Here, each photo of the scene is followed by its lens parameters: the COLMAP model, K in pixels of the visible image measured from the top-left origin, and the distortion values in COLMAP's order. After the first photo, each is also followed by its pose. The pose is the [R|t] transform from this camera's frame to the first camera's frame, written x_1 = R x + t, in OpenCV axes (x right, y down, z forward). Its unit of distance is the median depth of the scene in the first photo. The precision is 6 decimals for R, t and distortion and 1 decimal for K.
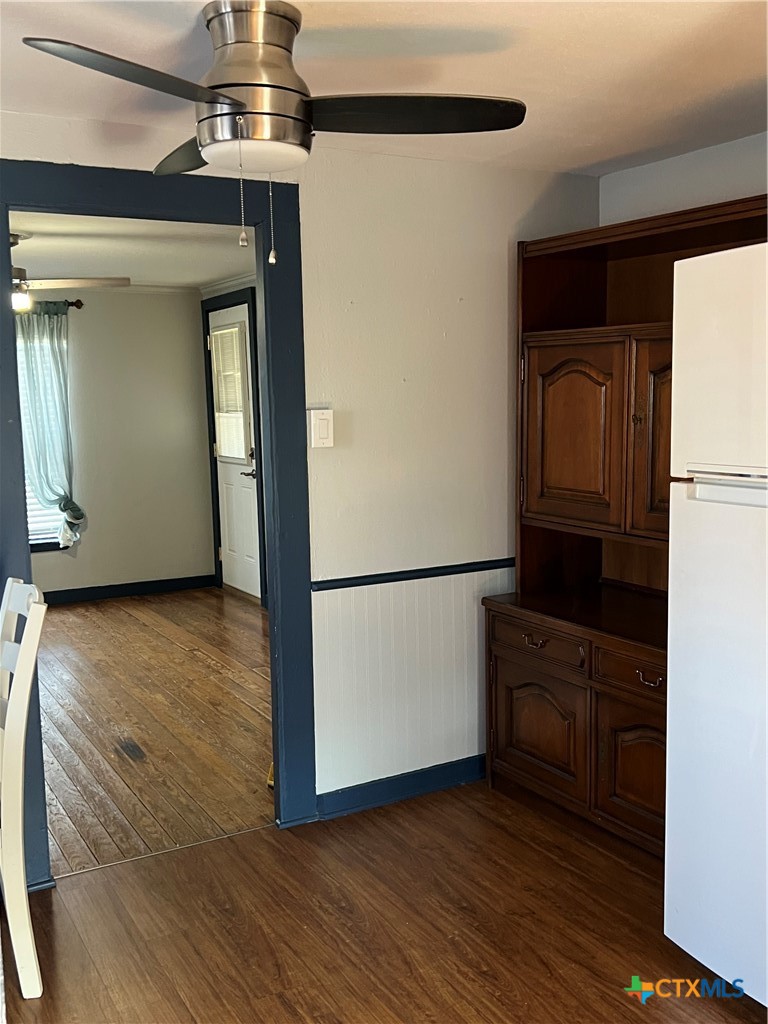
lens RADIAL K [[1021.4, 0, 384.0], [0, 1021.4, 512.0], [0, 0, 1]] dist [0.131405, -0.240358]
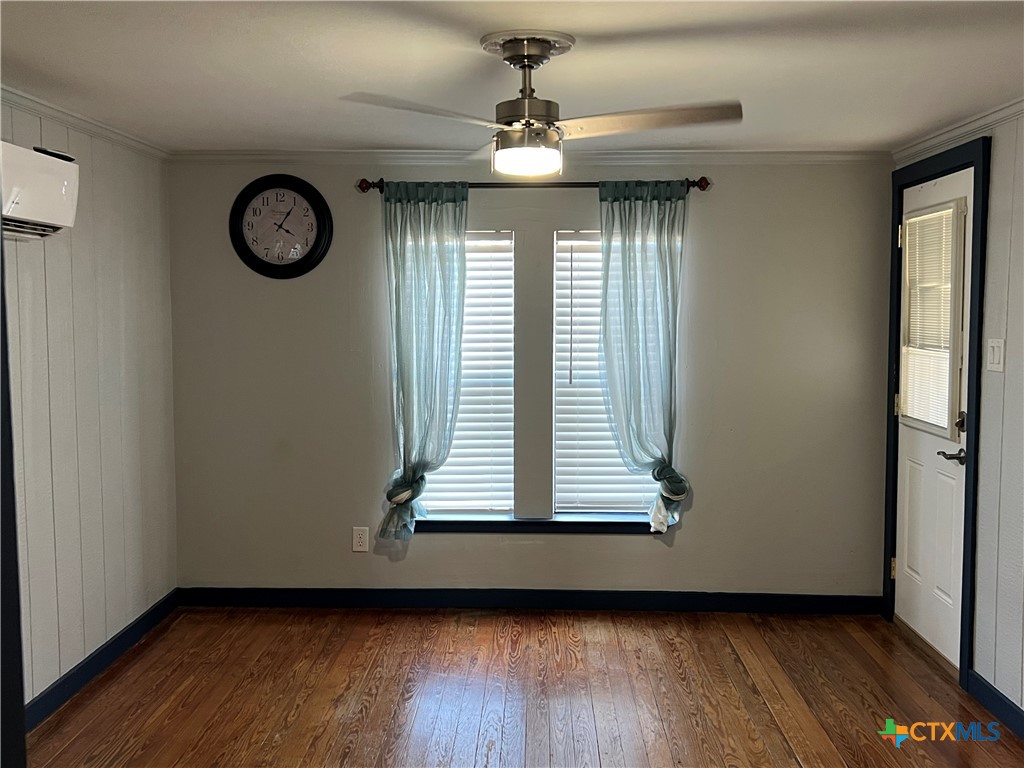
lens RADIAL K [[1021.4, 0, 512.0], [0, 1021.4, 384.0], [0, 0, 1]] dist [0.131405, -0.240358]
pose [[0.862002, 0.062576, -0.503027, -0.052001], [-0.078308, 0.996877, -0.010182, -0.051158], [0.500819, 0.048168, 0.864211, 0.350464]]
